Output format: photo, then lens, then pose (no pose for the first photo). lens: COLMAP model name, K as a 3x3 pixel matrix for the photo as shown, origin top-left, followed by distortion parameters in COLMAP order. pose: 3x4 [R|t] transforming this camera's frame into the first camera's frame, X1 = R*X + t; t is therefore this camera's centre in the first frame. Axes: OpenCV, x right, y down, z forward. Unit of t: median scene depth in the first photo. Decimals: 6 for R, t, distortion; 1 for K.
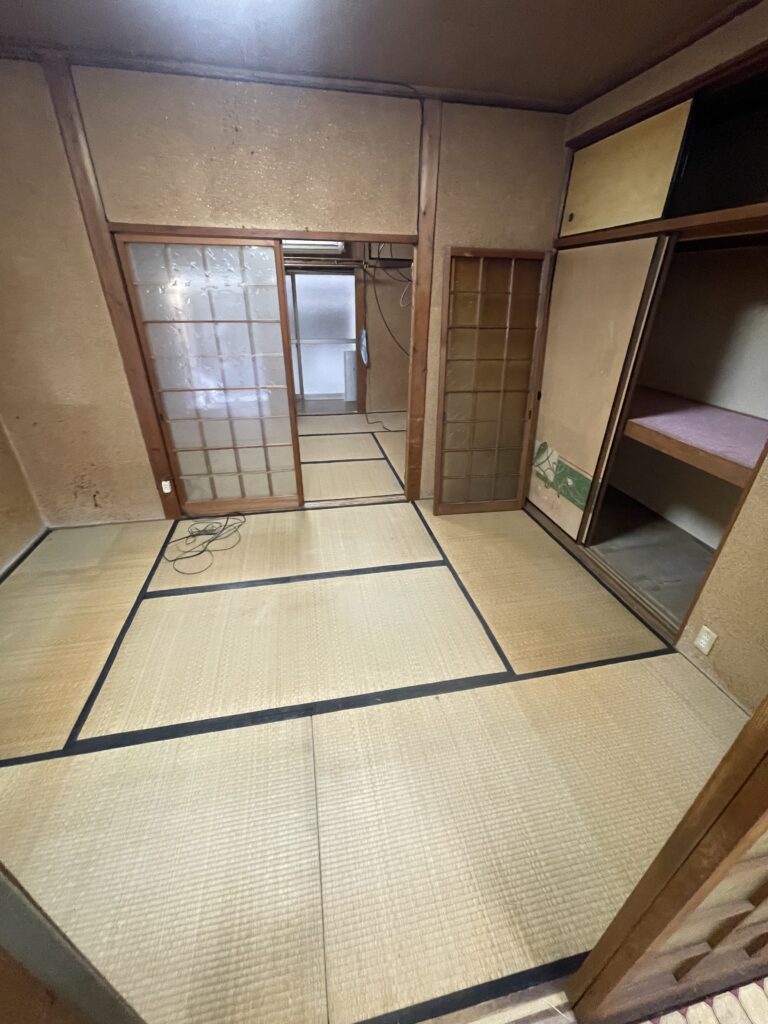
lens RADIAL K [[409.8, 0, 379.1], [0, 409.8, 510.7], [0, 0, 1]] dist [0.001091, -0.001164]
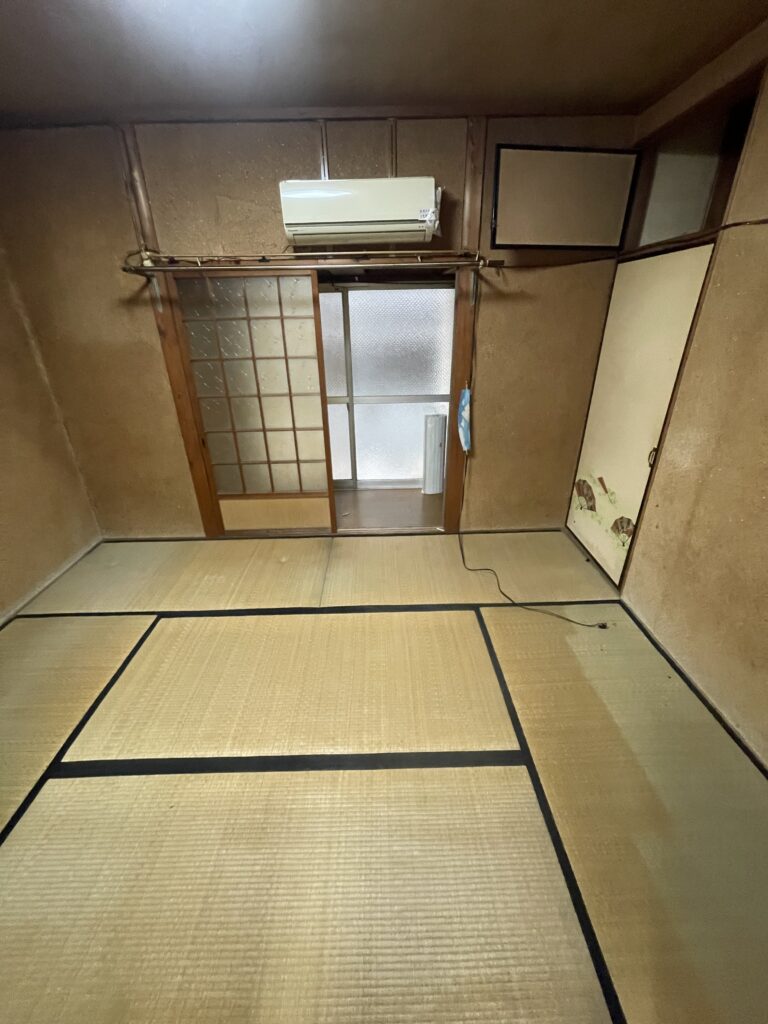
lens RADIAL K [[409.8, 0, 386.1], [0, 409.8, 506.4], [0, 0, 1]] dist [0.001091, -0.001164]
pose [[0.985677, 0.051010, -0.160746, -0.046013], [-0.059908, 0.996900, -0.051004, -0.258553], [0.157646, 0.059903, 0.985677, 0.480300]]
